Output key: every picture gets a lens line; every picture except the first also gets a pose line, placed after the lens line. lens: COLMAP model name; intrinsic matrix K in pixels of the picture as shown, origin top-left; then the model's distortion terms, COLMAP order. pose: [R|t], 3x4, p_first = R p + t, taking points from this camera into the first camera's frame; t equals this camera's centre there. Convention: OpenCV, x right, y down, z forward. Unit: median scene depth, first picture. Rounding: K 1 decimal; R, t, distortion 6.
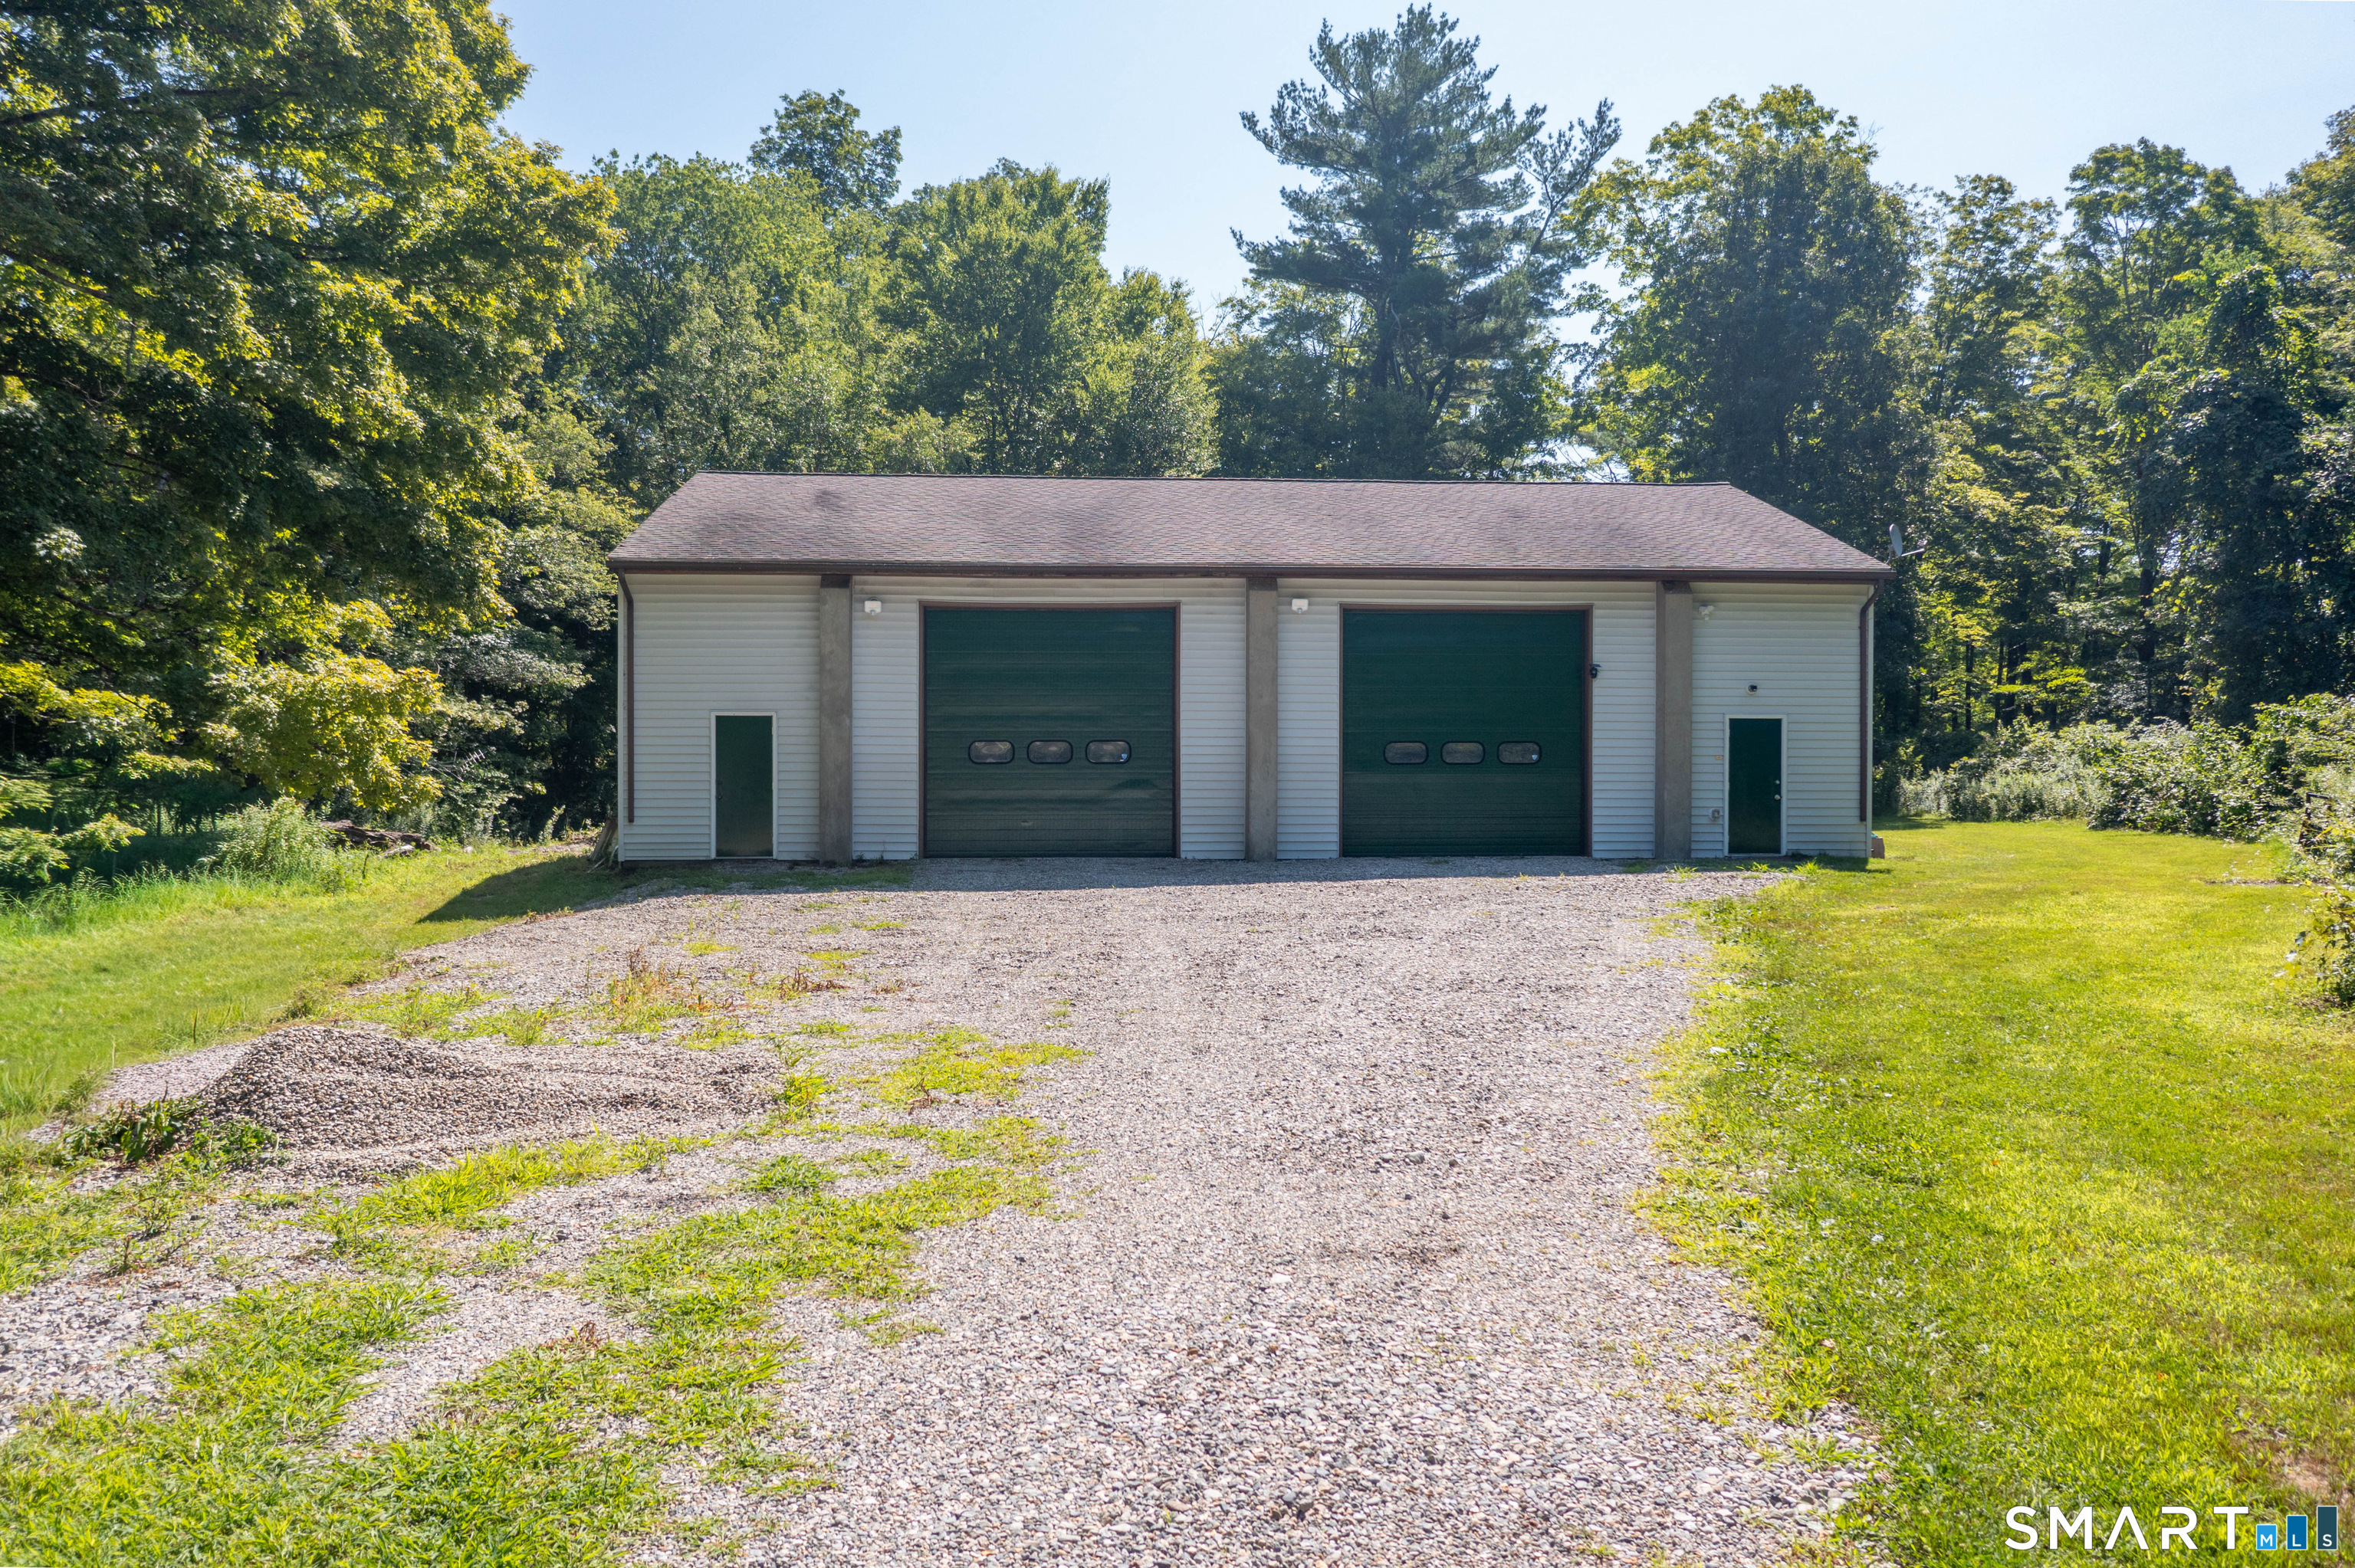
lens RADIAL K [[1831.4, 0, 1179.5], [0, 1831.4, 806.9], [0, 0, 1]] dist [-0.026733, 0.002341]
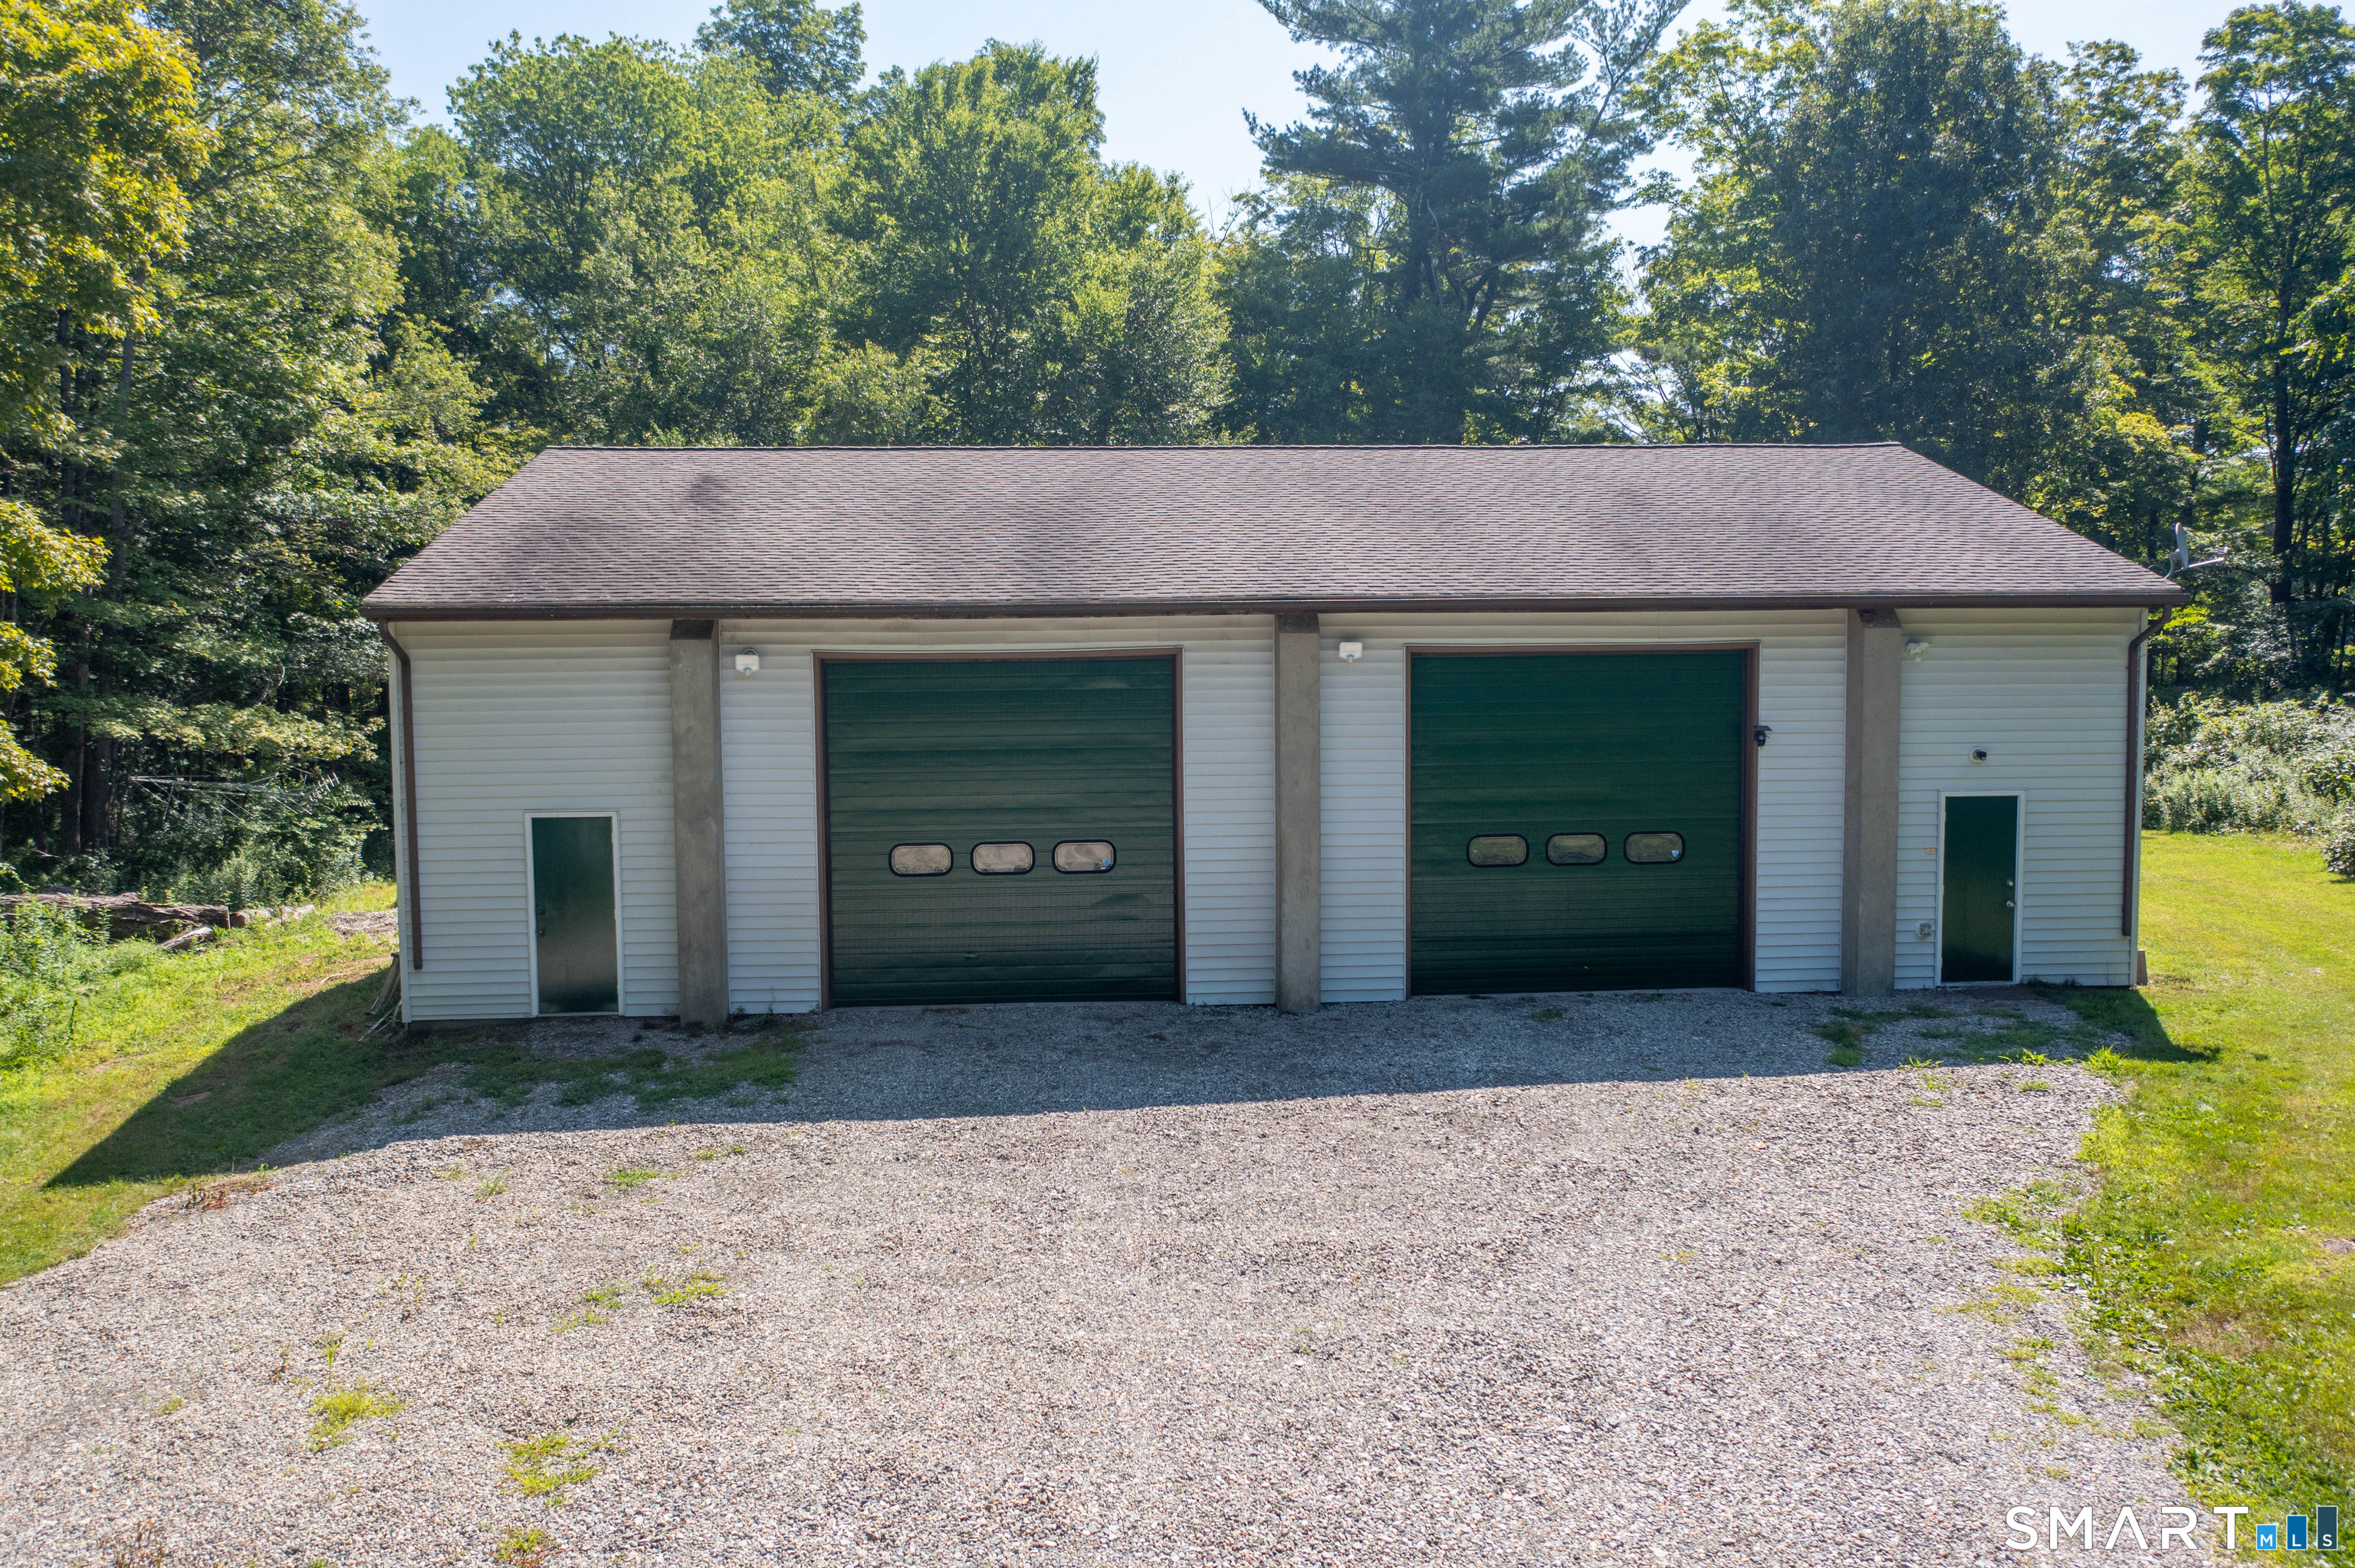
lens RADIAL K [[1831.4, 0, 1179.5], [0, 1831.4, 806.9], [0, 0, 1]] dist [-0.026733, 0.002341]
pose [[0.999920, -0.010472, -0.007107, 0.001782], [0.010854, 0.998367, 0.056087, -0.041835], [0.006508, -0.056160, 0.998401, 0.133037]]
